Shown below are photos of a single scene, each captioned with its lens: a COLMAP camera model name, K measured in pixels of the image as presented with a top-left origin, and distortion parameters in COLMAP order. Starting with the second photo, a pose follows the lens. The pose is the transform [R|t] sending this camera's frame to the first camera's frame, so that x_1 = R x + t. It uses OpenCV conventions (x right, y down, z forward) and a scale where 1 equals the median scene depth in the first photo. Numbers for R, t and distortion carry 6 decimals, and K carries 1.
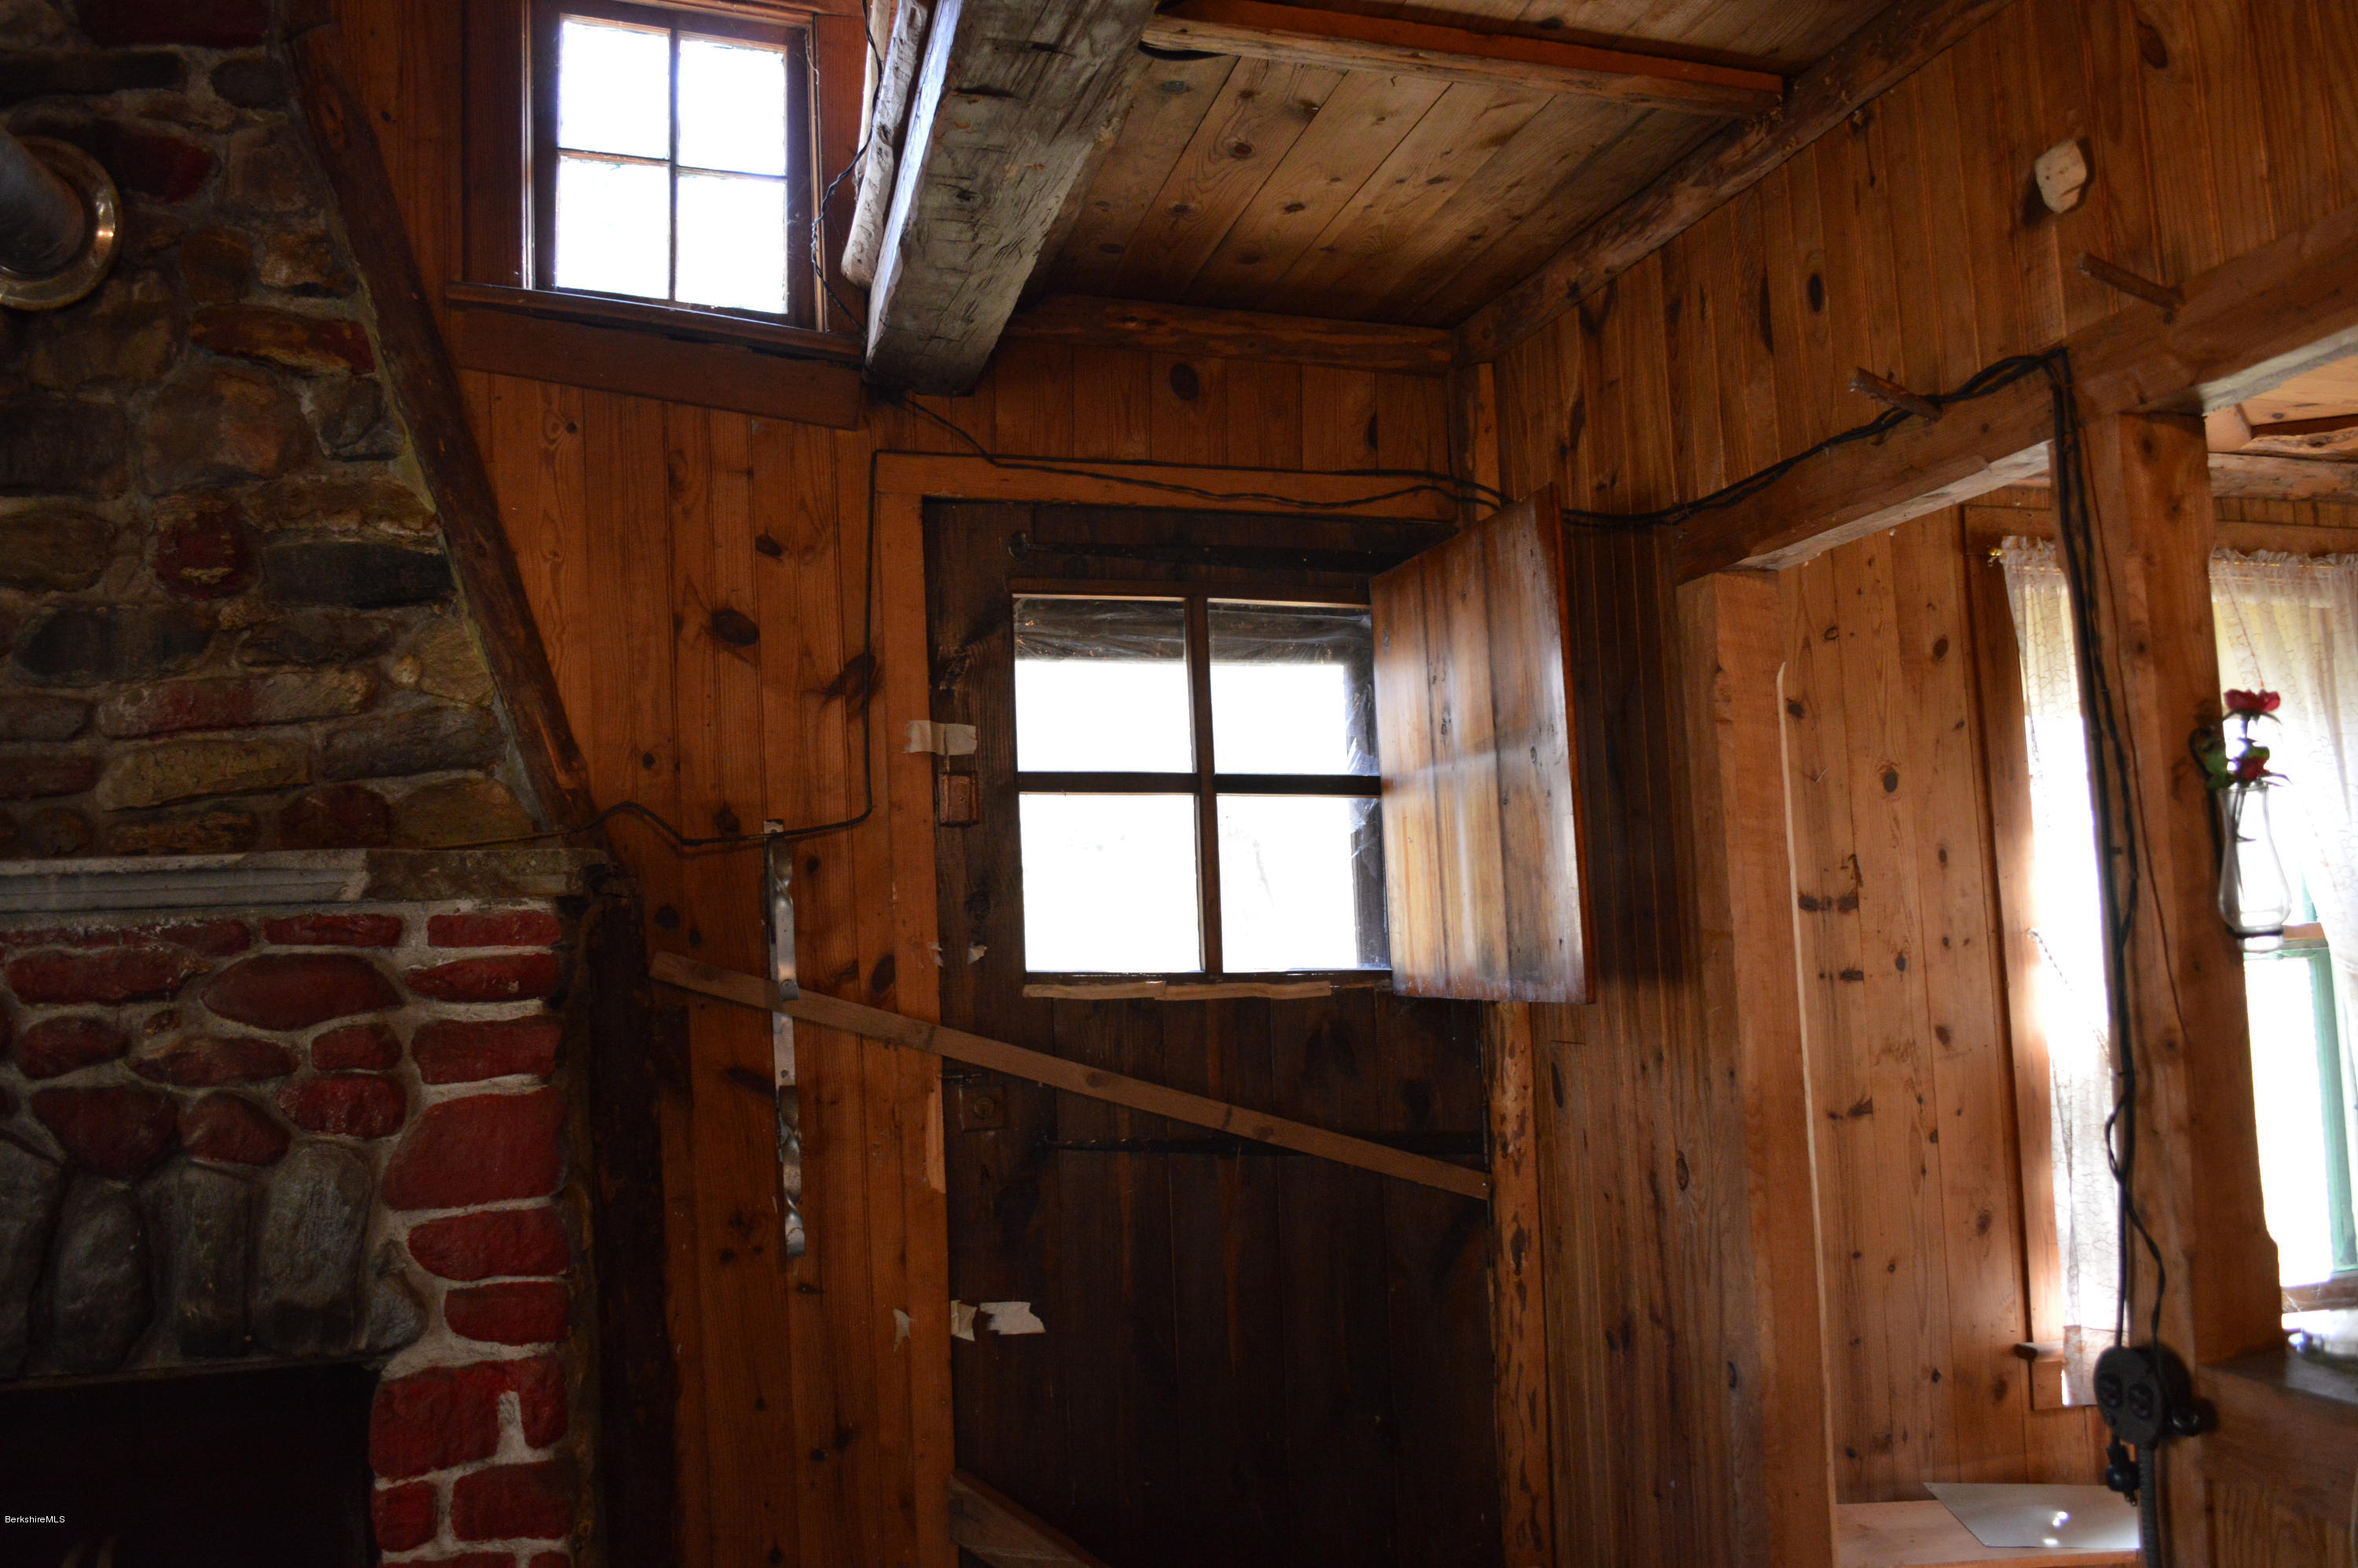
lens RADIAL K [[1878.5, 0, 1171.0], [0, 1878.5, 785.0], [0, 0, 1]] dist [-0.084226, 0.006060]
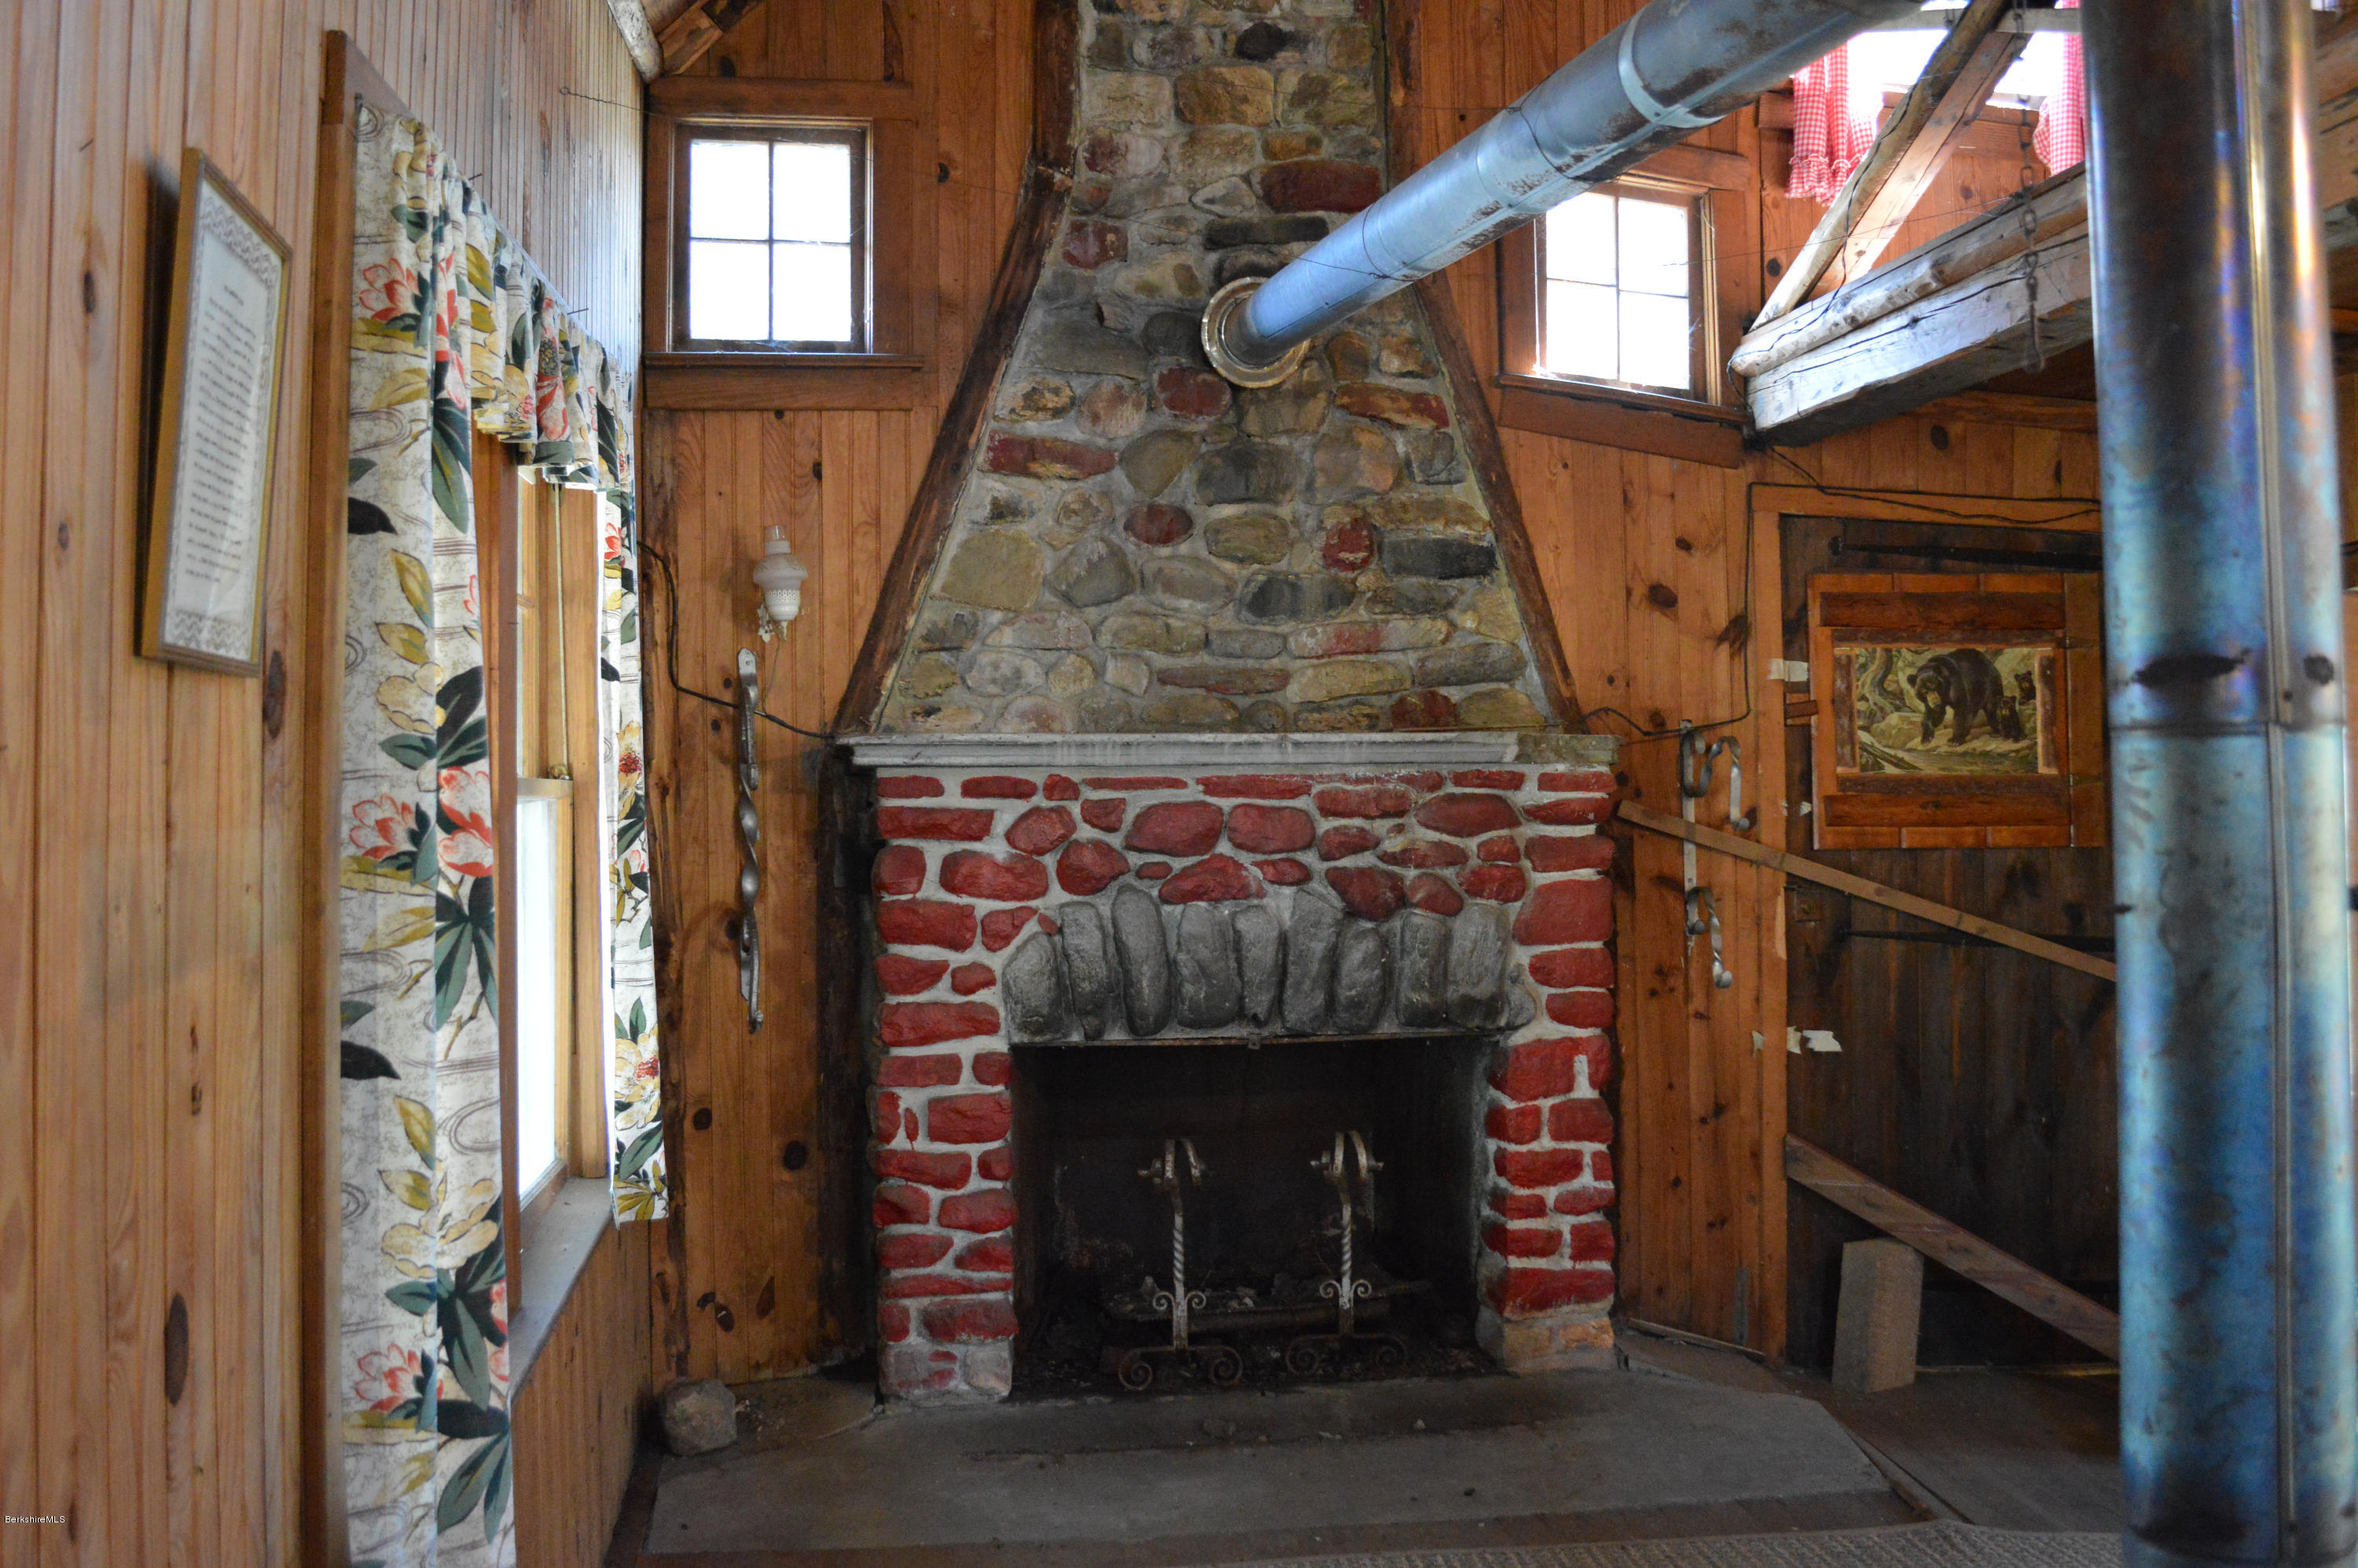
lens RADIAL K [[2103.5, 0, 1157.4], [0, 2103.5, 789.3], [0, 0, 1]] dist [-0.089122, 0.033811]
pose [[0.994735, 0.032028, -0.097349, -0.497394], [-0.026467, 0.997972, 0.057892, -0.013586], [0.099006, -0.055011, 0.993565, -0.821589]]
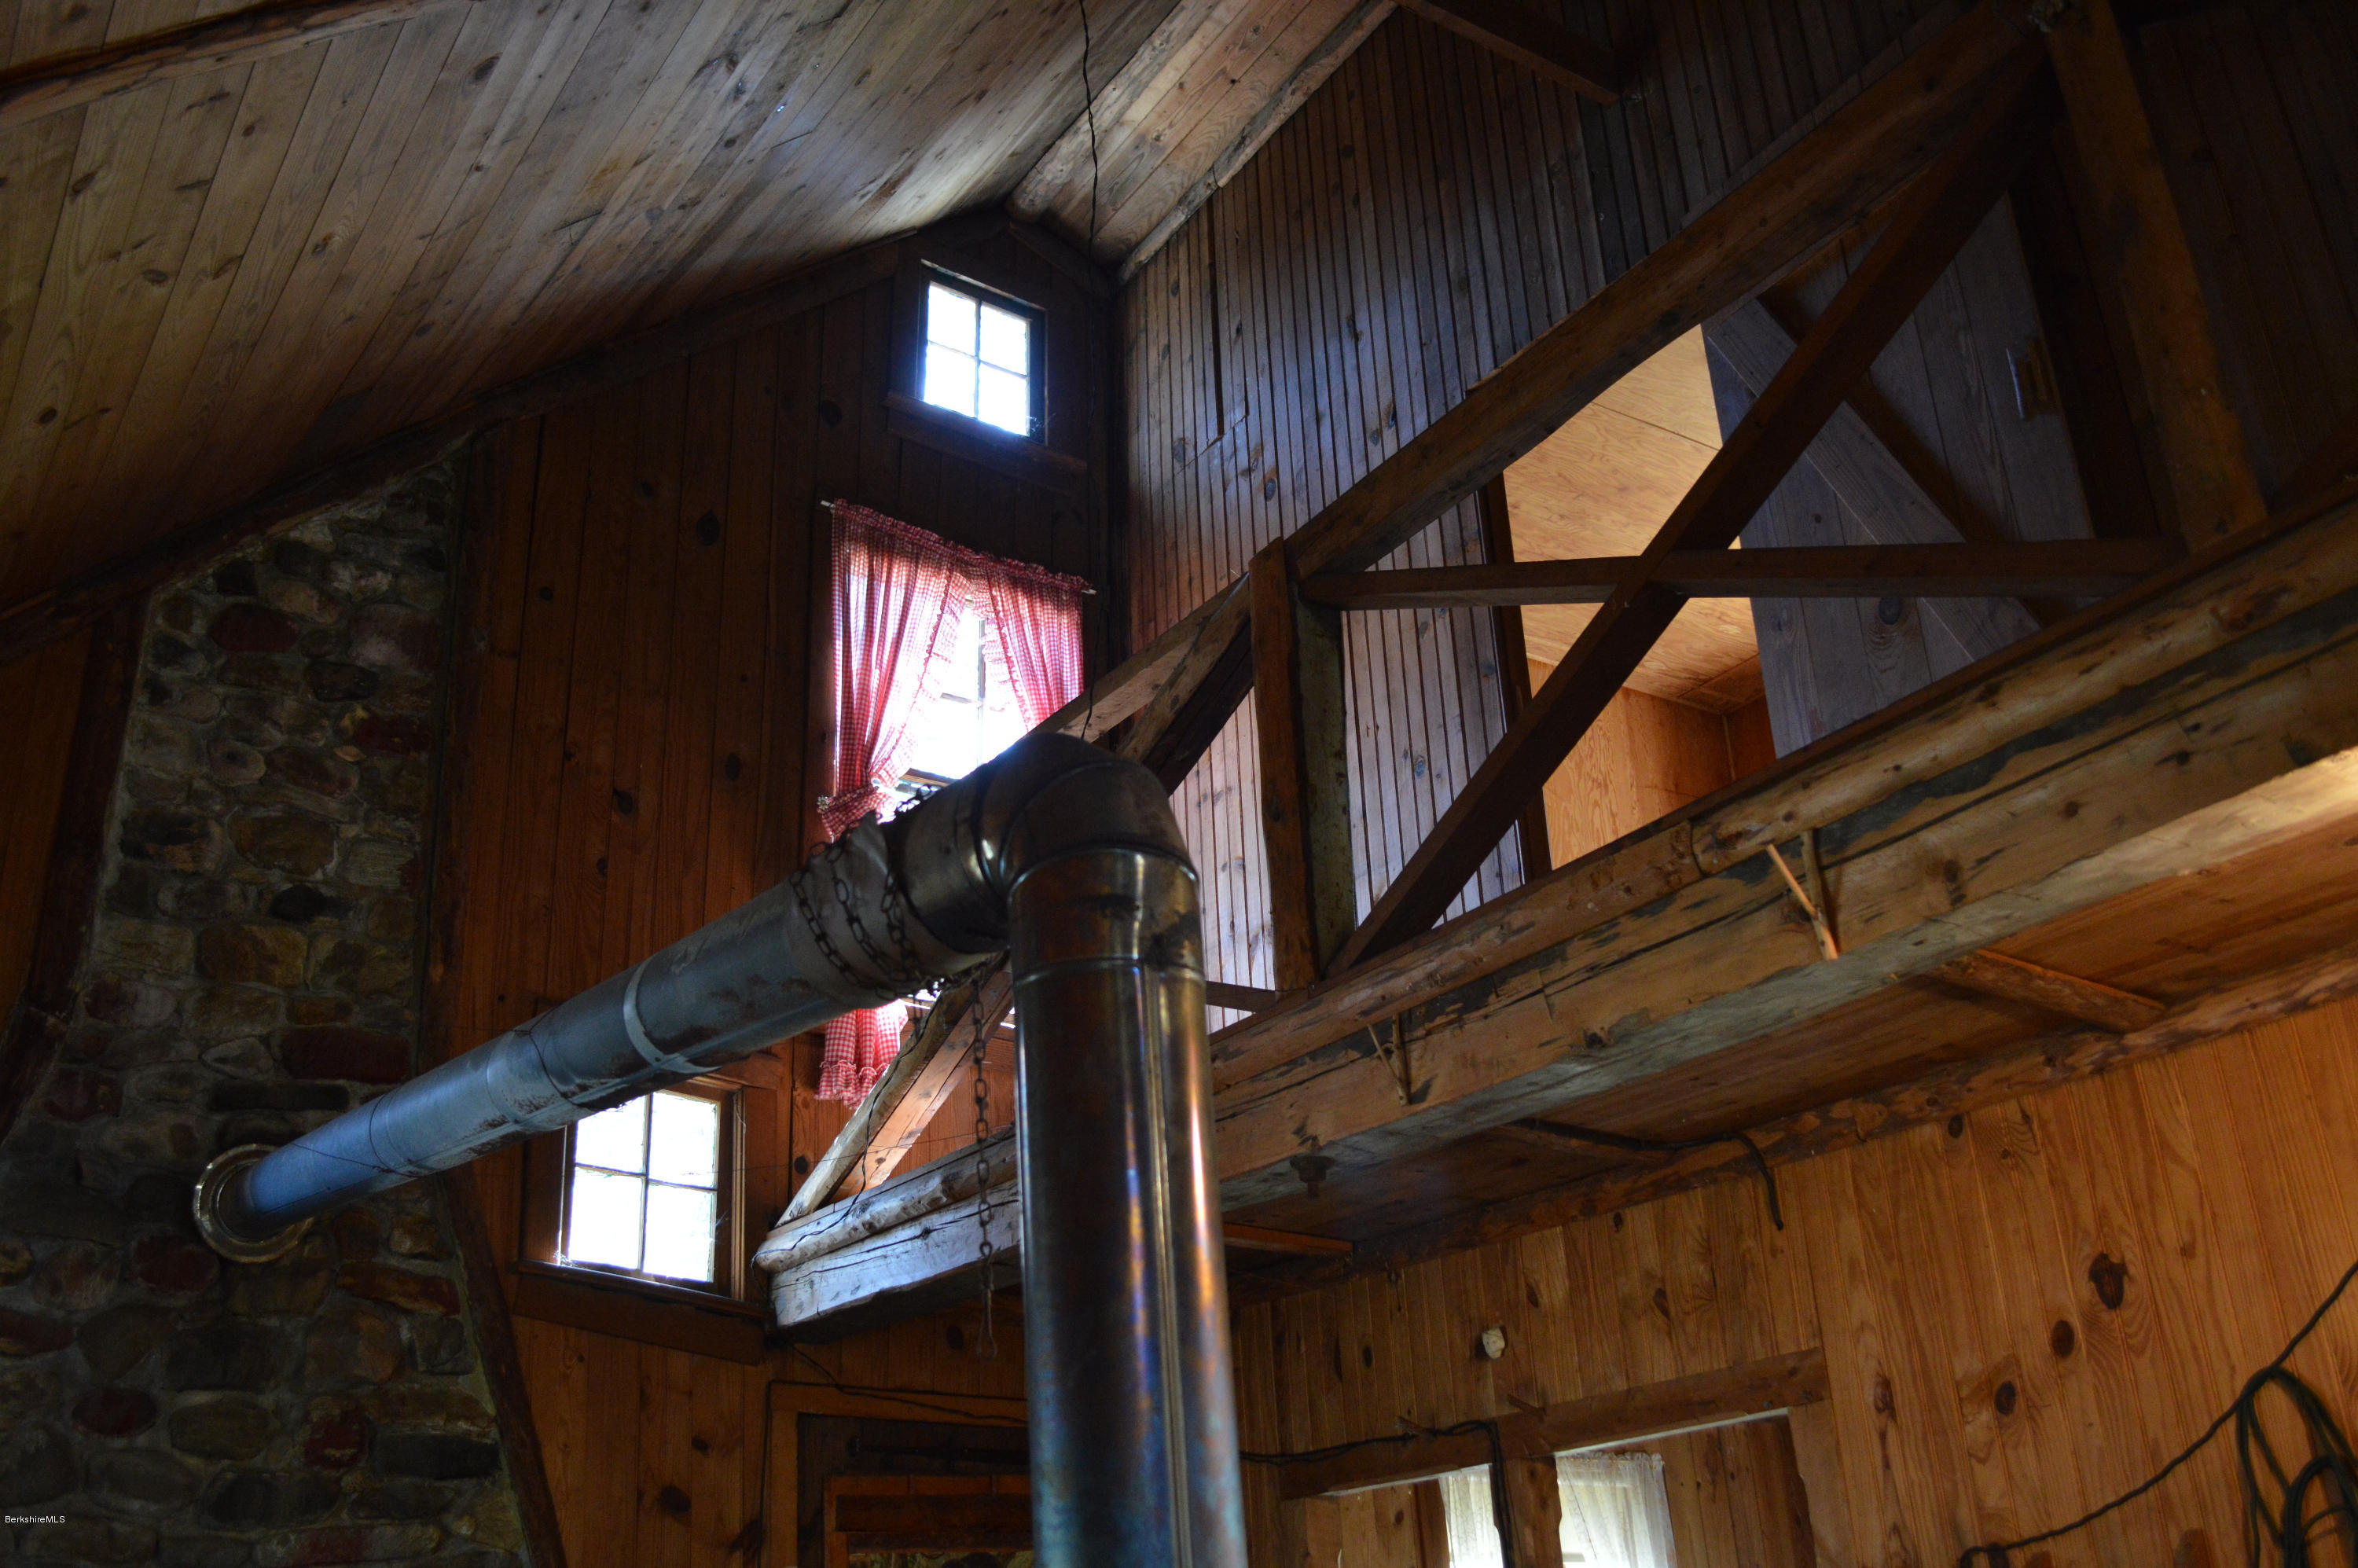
lens RADIAL K [[2103.5, 0, 1166.5], [0, 2103.5, 780.1], [0, 0, 1]] dist [-0.089122, 0.033811]
pose [[0.942075, 0.127915, 0.310053, -0.469609], [-0.013347, 0.937985, -0.346418, -0.057161], [-0.335137, 0.322213, 0.885360, -0.822562]]
